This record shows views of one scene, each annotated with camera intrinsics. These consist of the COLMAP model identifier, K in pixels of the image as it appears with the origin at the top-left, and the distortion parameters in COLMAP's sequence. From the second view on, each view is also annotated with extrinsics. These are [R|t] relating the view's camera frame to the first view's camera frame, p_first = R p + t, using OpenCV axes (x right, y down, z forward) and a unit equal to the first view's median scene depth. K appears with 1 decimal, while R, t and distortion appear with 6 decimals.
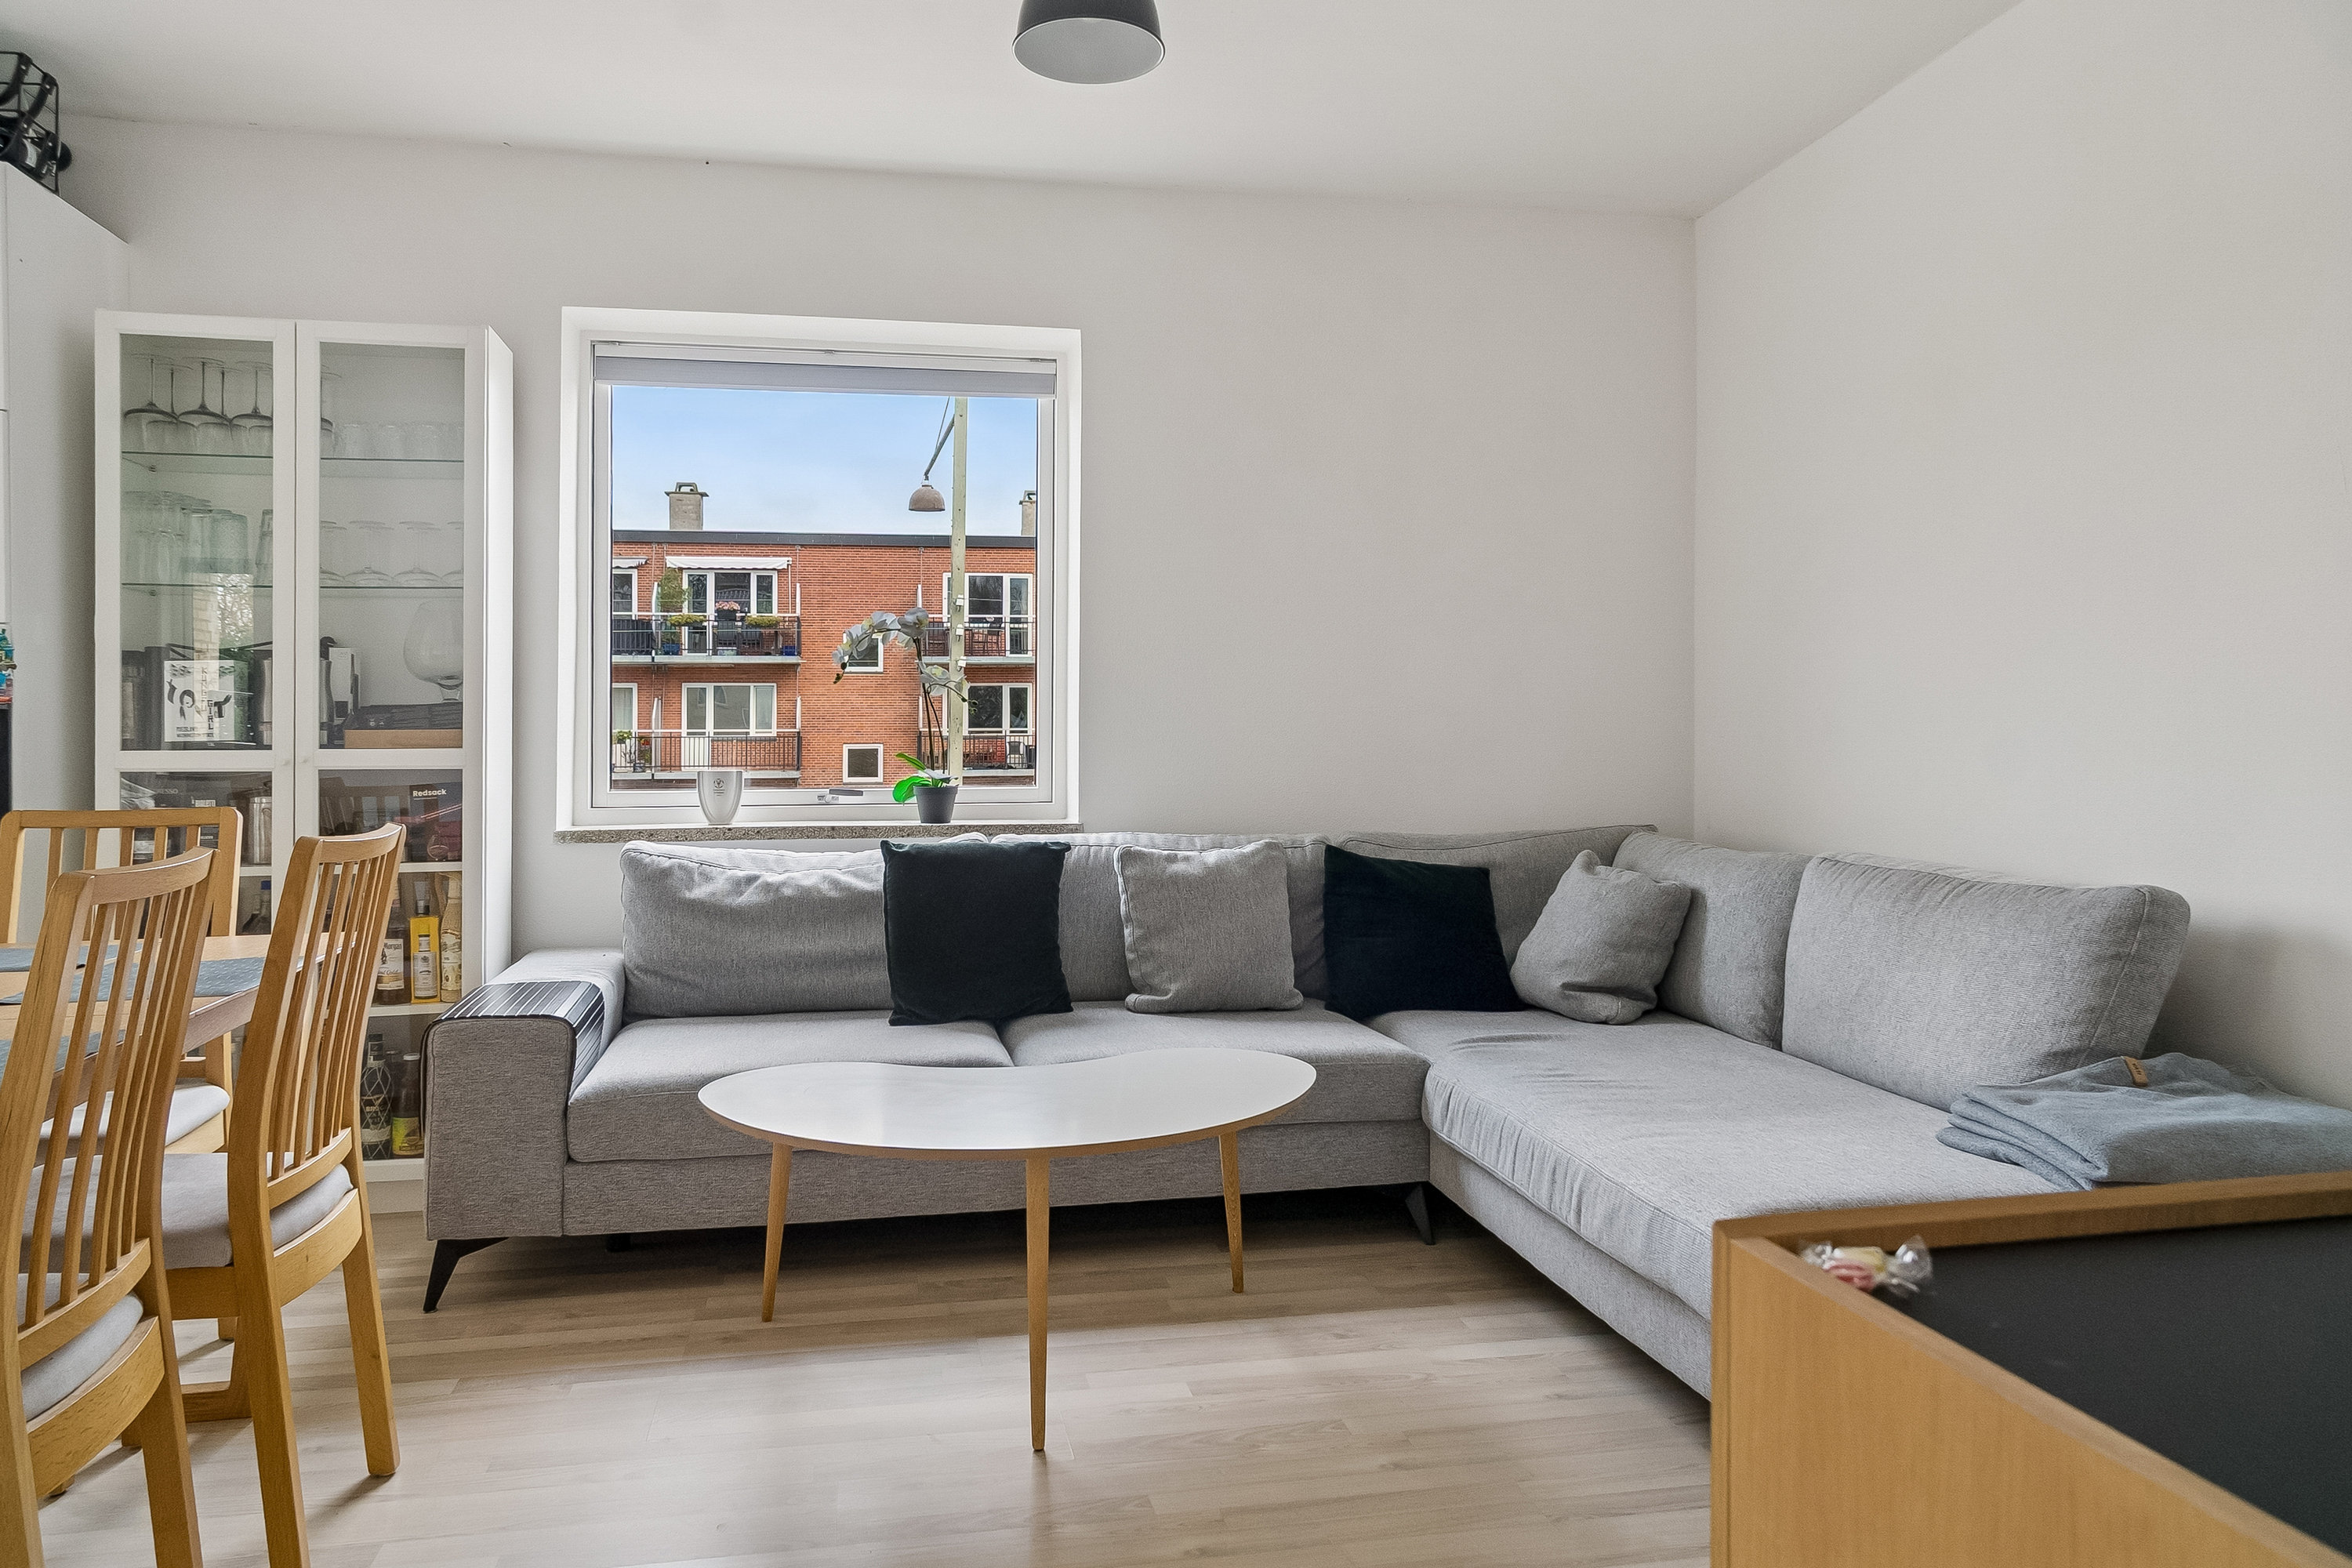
lens RADIAL K [[1621.9, 0, 1231.3], [0, 1621.9, 727.7], [0, 0, 1]] dist [0.004502, 0.002443]
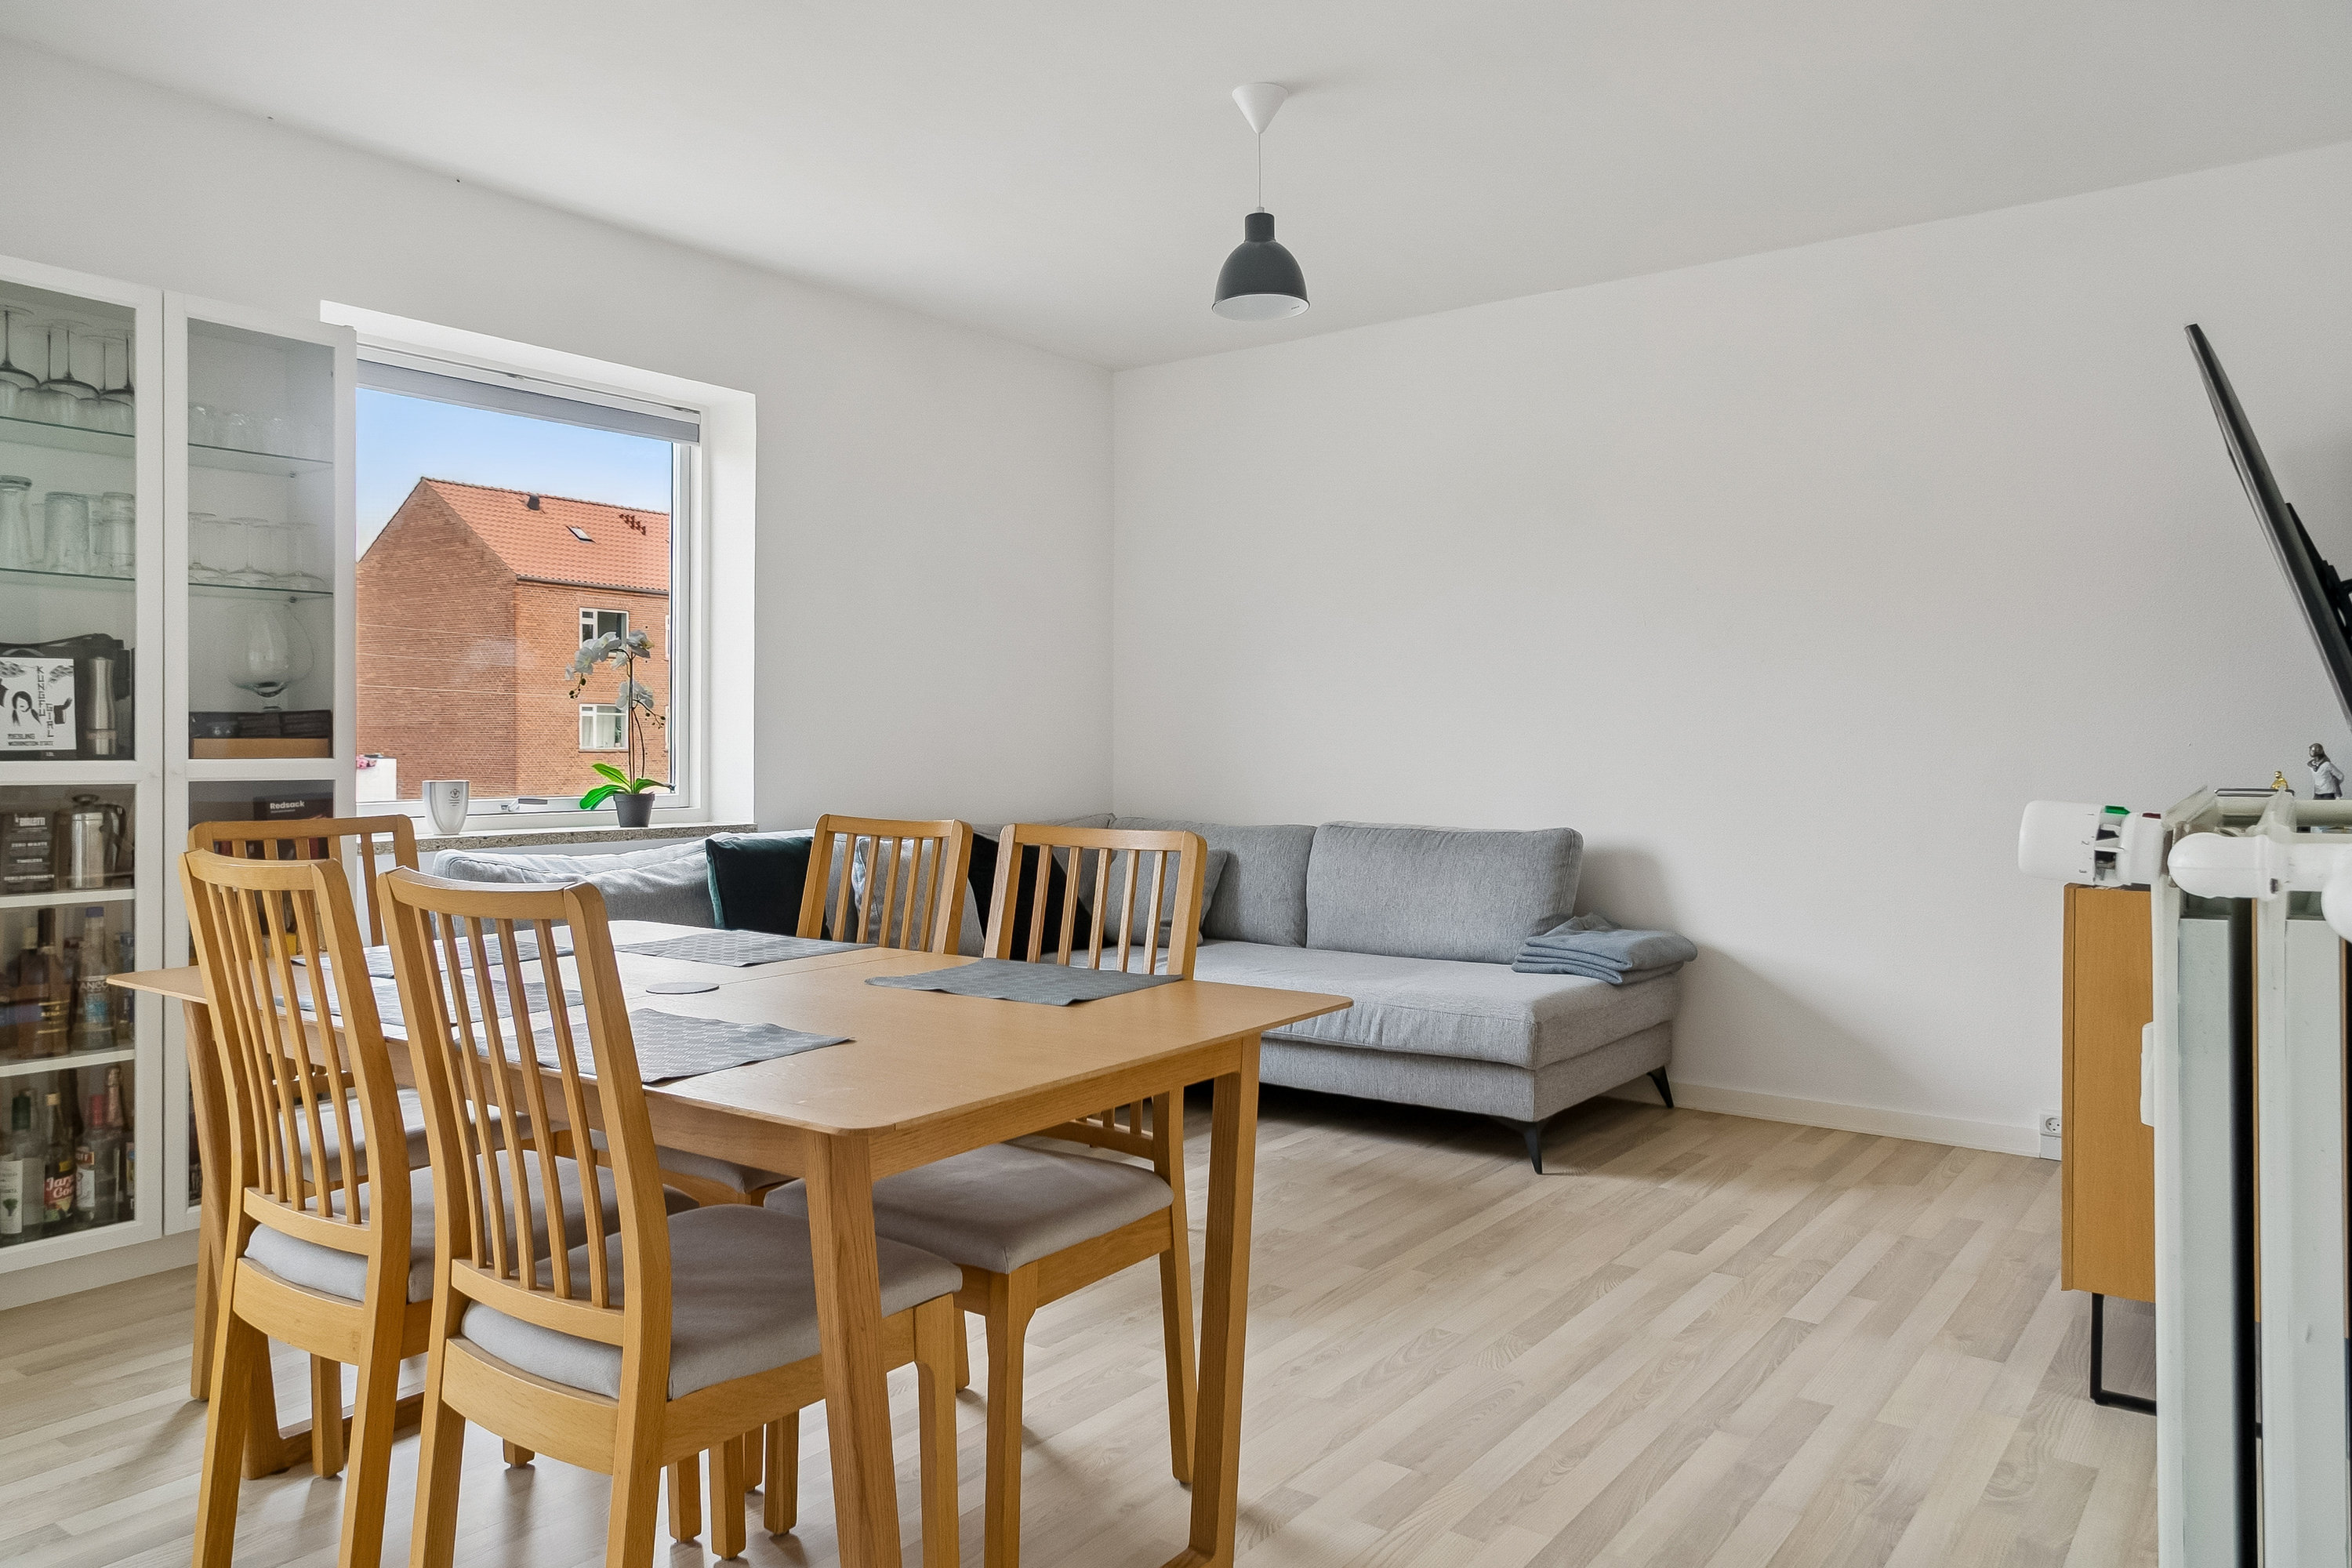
lens RADIAL K [[1617.2, 0, 1177.2], [0, 1617.2, 751.2], [0, 0, 1]] dist [0.005847, 0.003952]
pose [[0.740805, 0.001066, 0.671719, -0.767188], [-0.003772, 0.999990, 0.002574, 0.004186], [-0.671709, -0.004441, 0.740801, -0.062278]]
